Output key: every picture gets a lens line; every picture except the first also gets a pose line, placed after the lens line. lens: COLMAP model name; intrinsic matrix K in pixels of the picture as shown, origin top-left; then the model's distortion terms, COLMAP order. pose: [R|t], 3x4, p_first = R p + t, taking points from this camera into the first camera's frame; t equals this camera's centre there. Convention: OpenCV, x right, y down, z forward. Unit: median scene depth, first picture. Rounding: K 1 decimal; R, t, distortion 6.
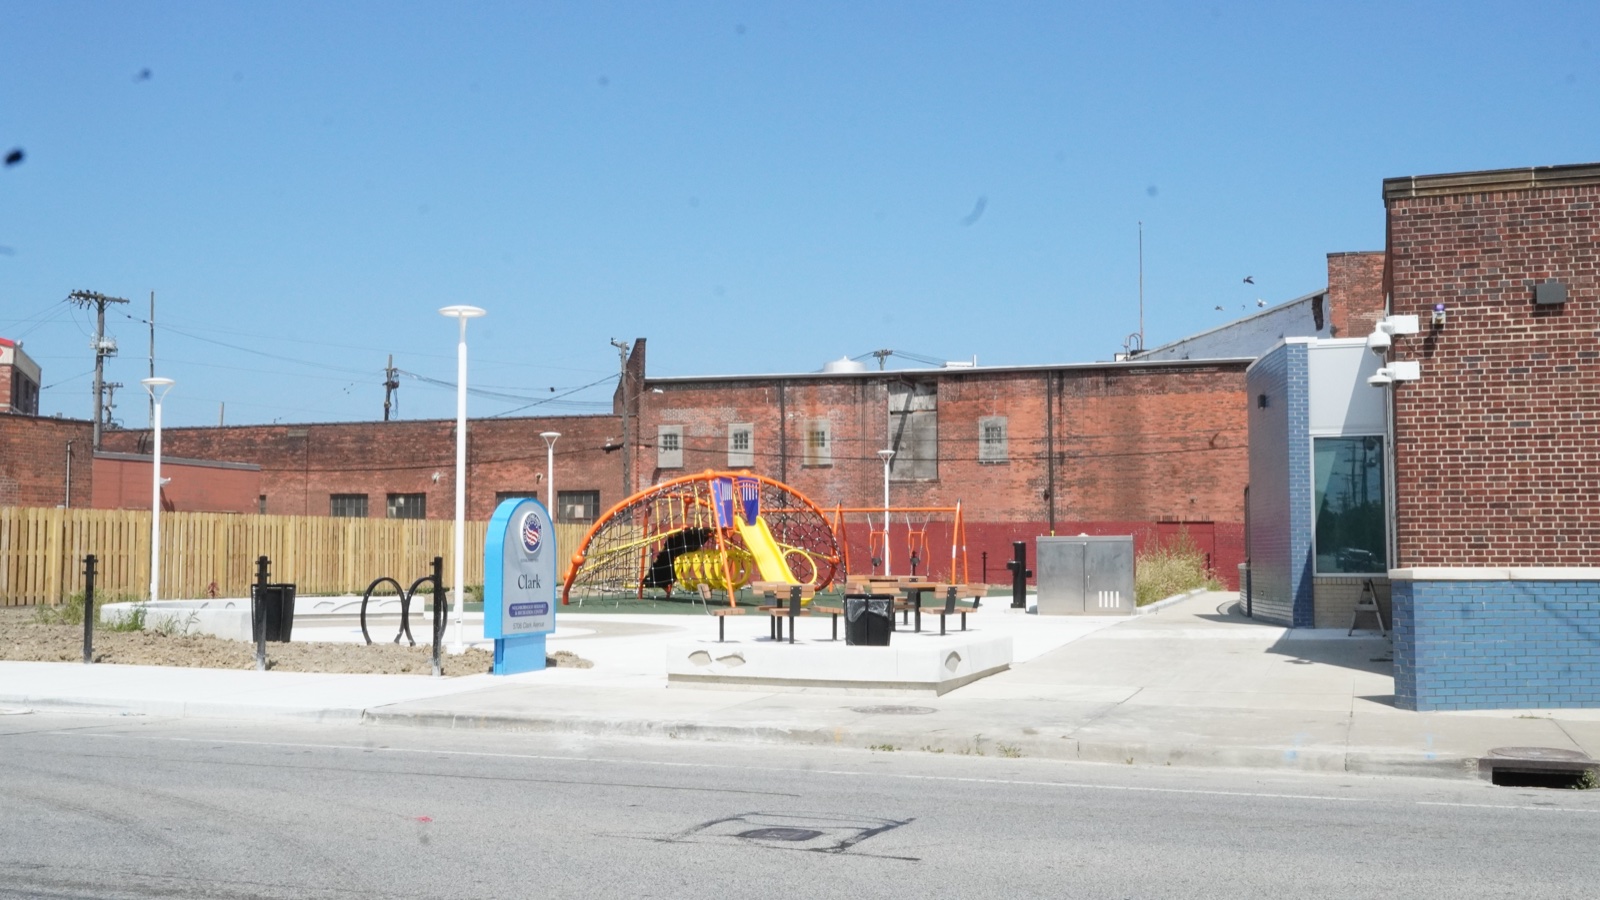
lens RADIAL K [[1651.0, 0, 799.9], [0, 1651.0, 450.0], [0, 0, 1]] dist [-0.001165, 0.000000]
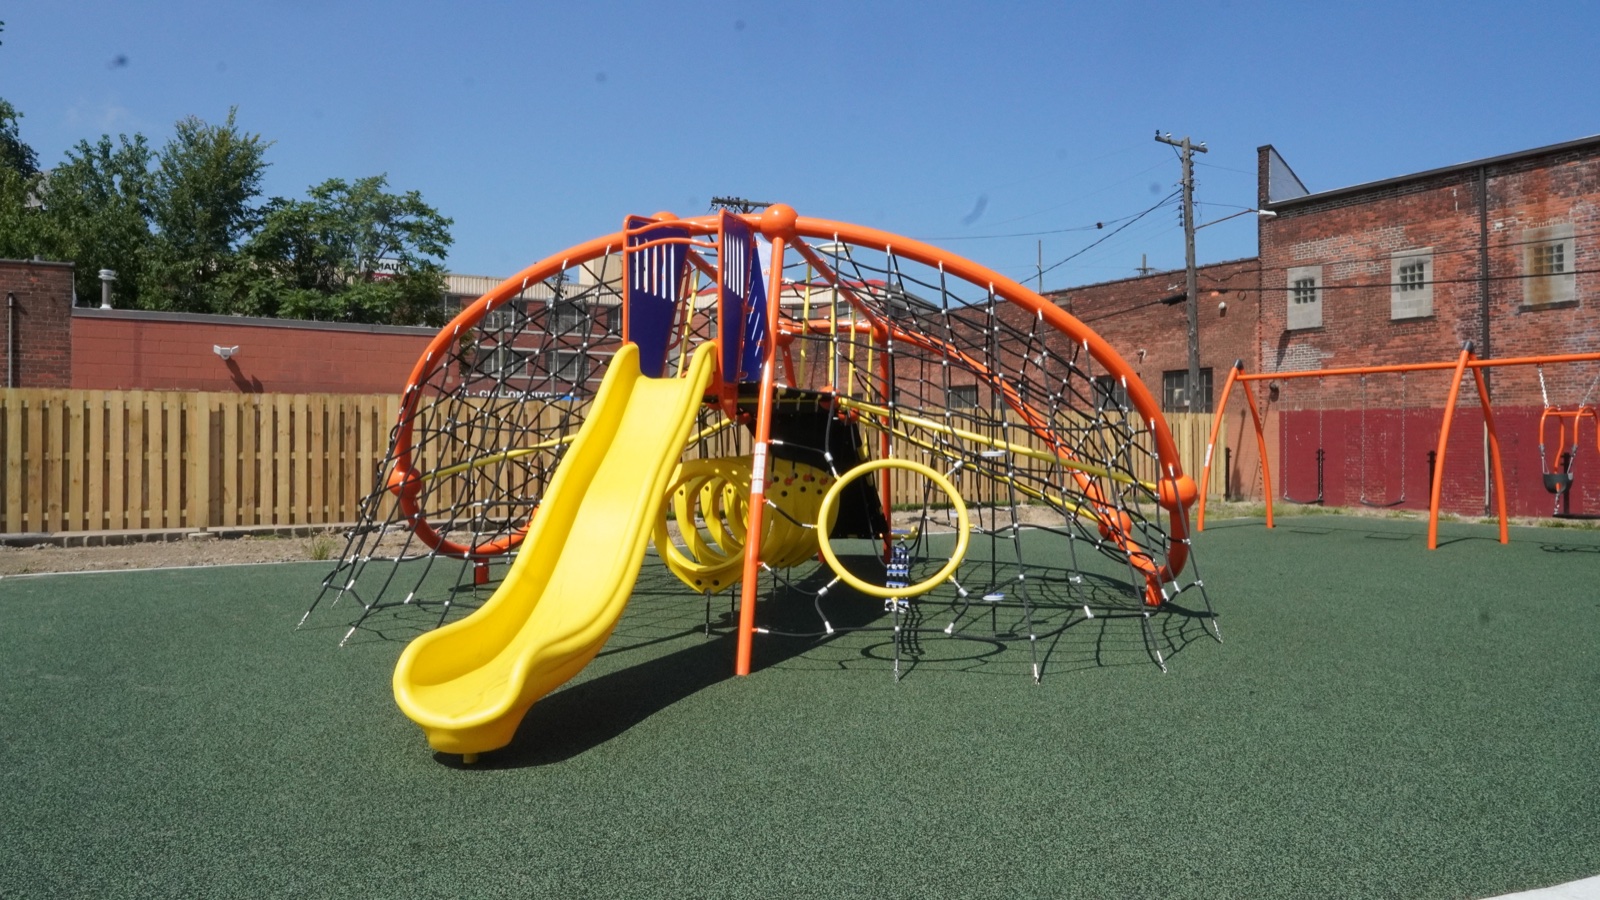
lens RADIAL K [[1131.5, 0, 811.3], [0, 1131.5, 440.2], [0, 0, 1]] dist [0.005406, 0.002228]
pose [[0.762046, -0.002330, -0.647519, 0.073665], [0.038358, 0.998400, 0.041550, 0.031489], [0.646386, -0.056500, 0.760916, 0.545903]]
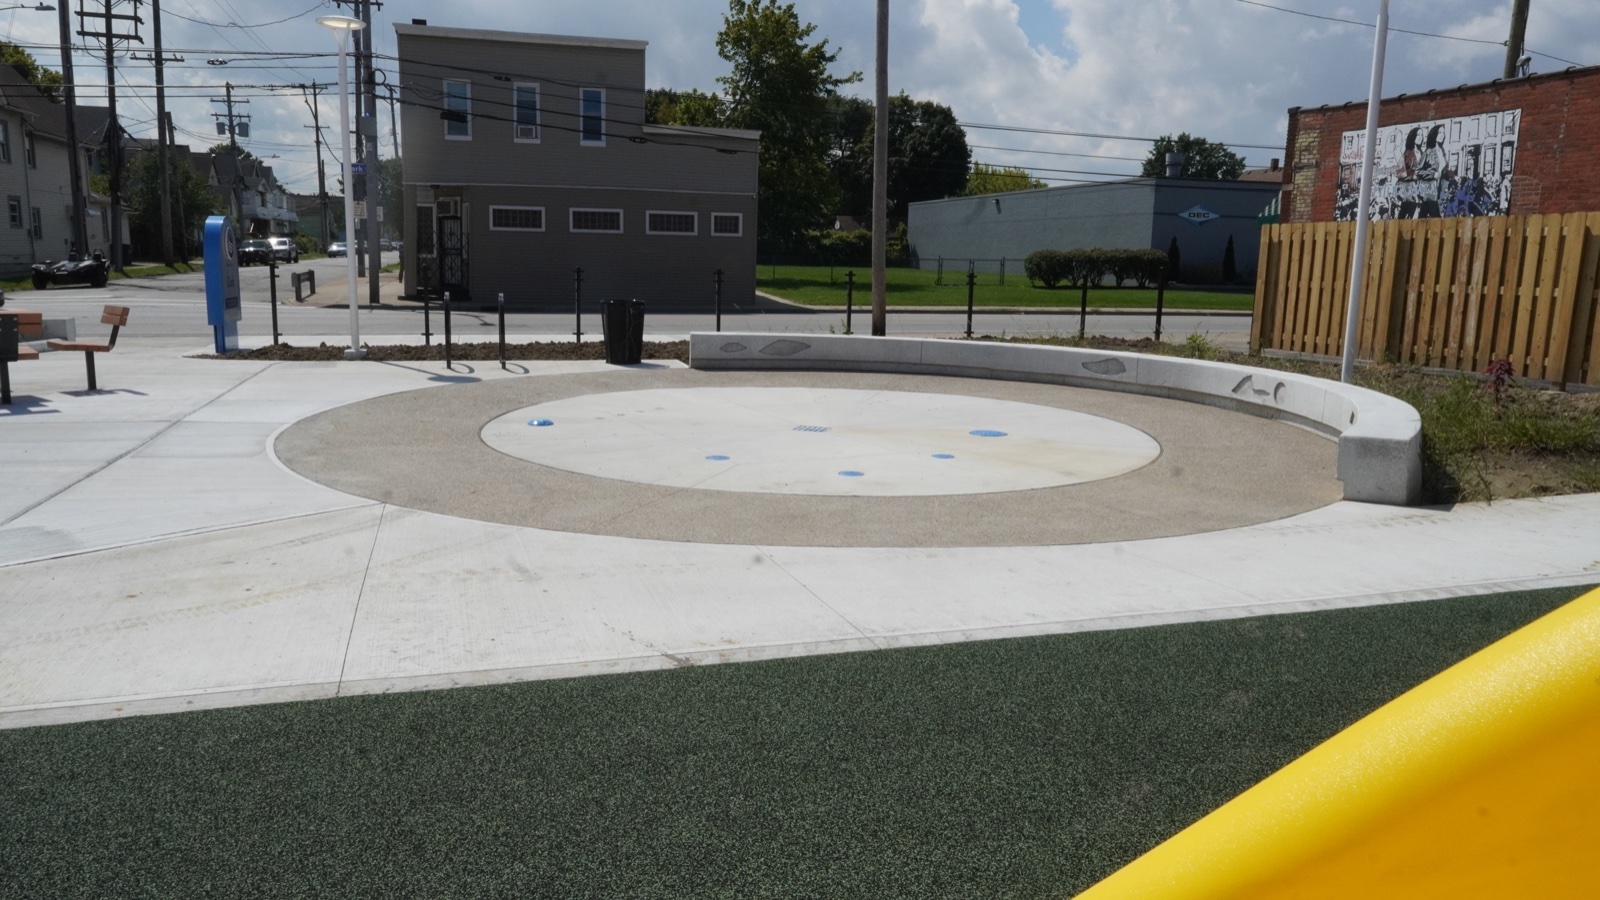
lens RADIAL K [[1098.5, 0, 793.7], [0, 1098.5, 453.2], [0, 0, 1]] dist [-0.005503, 0.003668]
pose [[-0.816254, 0.081147, -0.571966, -0.007412], [0.013660, 0.992520, 0.121319, 0.036330], [0.577532, 0.091214, -0.811257, 0.623924]]
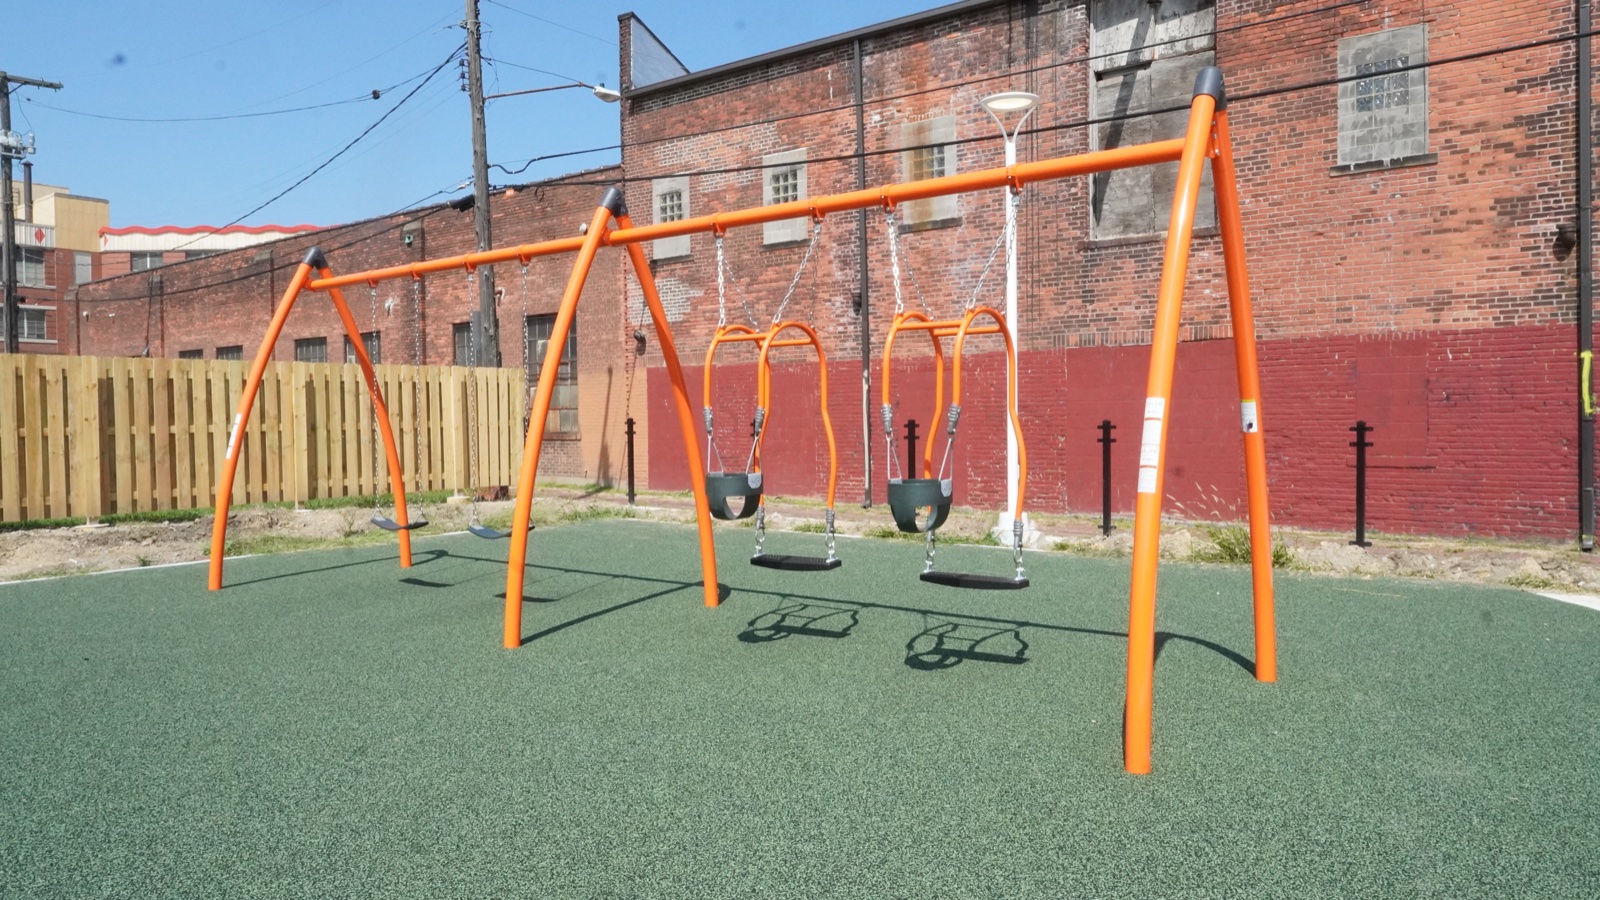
lens RADIAL K [[1098.5, 0, 802.4], [0, 1098.5, 443.4], [0, 0, 1]] dist [-0.005503, 0.003668]
pose [[0.943671, -0.001376, -0.330881, 0.077990], [0.031483, 0.995828, 0.085646, 0.043081], [0.329383, -0.091239, 0.939778, 0.734496]]
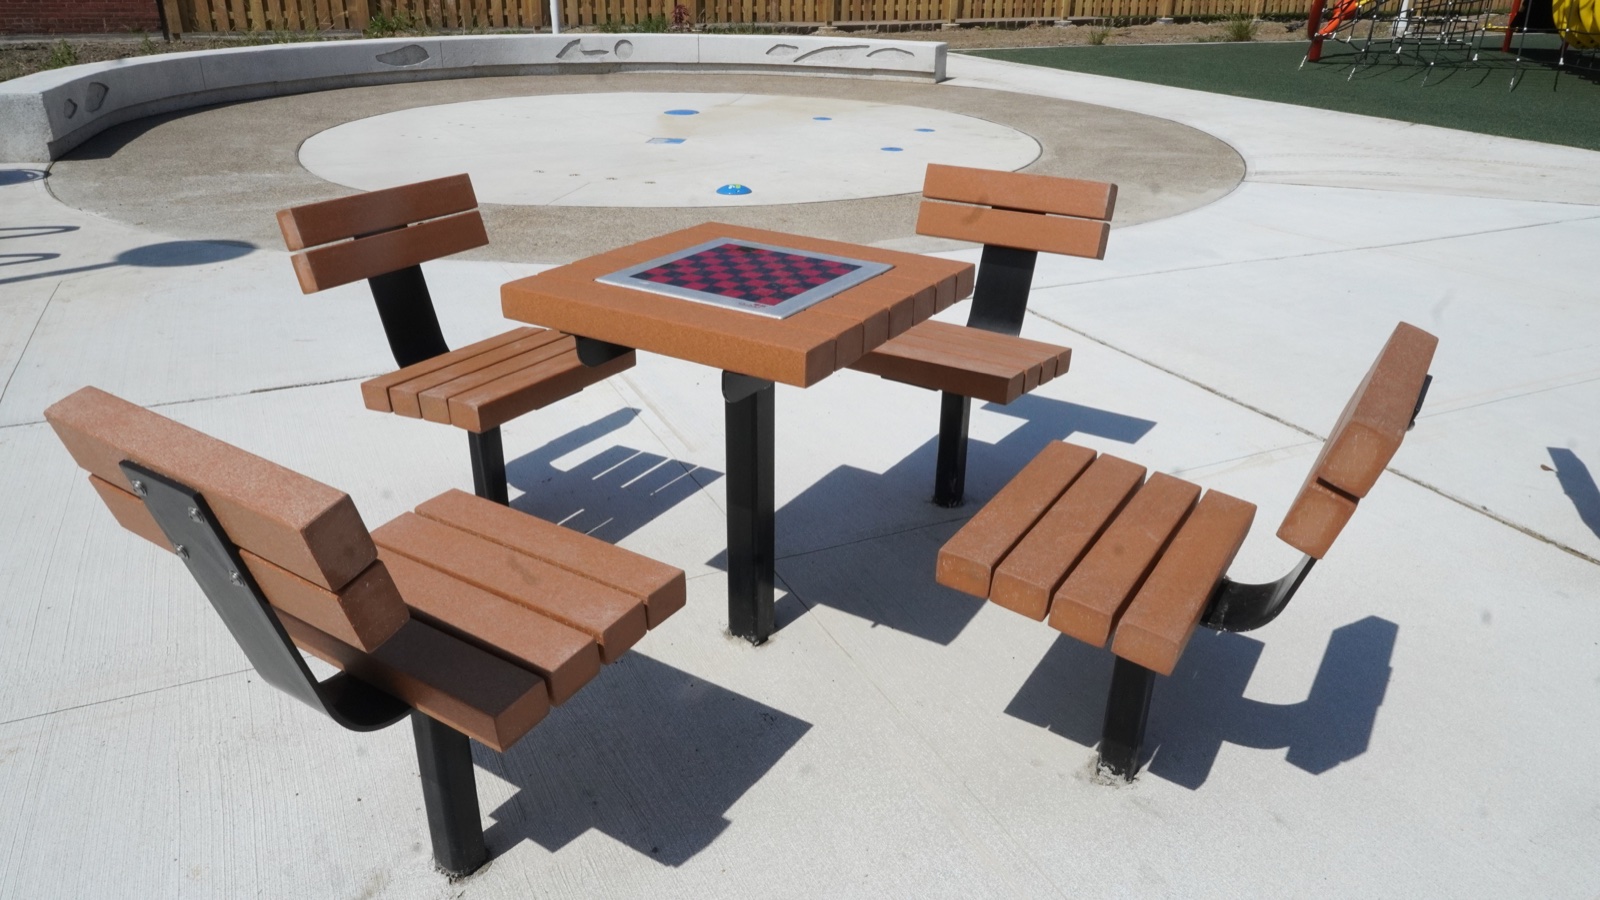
lens RADIAL K [[1098.5, 0, 800.0], [0, 1098.5, 451.8], [0, 0, 1]] dist [-0.005503, 0.003668]
pose [[0.686809, 0.308204, -0.658258, 0.024470], [0.034960, 0.890590, 0.453461, 0.021697], [0.725996, -0.334454, 0.600891, 0.379103]]
